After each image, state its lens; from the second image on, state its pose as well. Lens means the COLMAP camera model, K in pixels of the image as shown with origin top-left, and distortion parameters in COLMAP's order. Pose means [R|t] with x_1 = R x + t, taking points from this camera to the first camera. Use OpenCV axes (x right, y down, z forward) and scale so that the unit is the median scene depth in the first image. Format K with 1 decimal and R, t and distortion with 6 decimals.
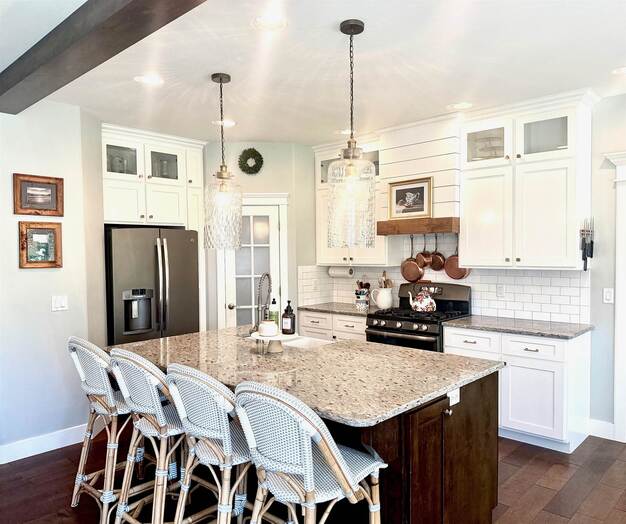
lens RADIAL K [[482.3, 0, 313.1], [0, 482.3, 269.2], [0, 0, 1]] dist [0.051162, -0.002425]
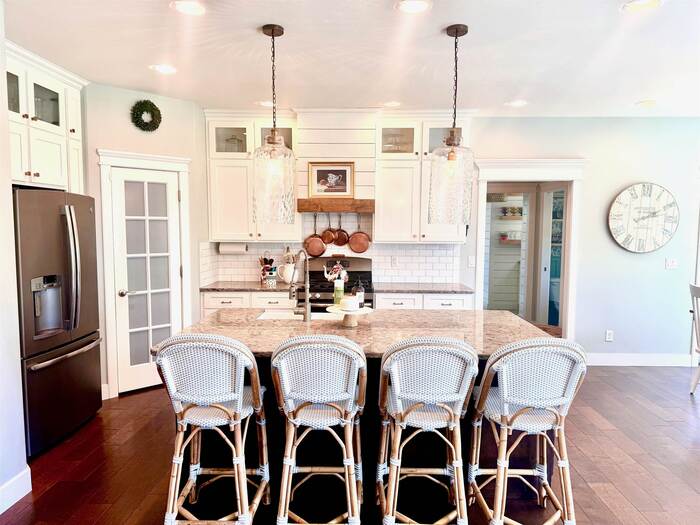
lens RADIAL K [[483.6, 0, 350.0], [0, 483.6, 262.5], [0, 0, 1]] dist [0.136950, -0.204160]
pose [[0.752026, -0.033026, 0.658306, -0.480559], [0.012683, 0.999284, 0.035643, 0.001729], [-0.659012, -0.018455, 0.751906, 0.148742]]
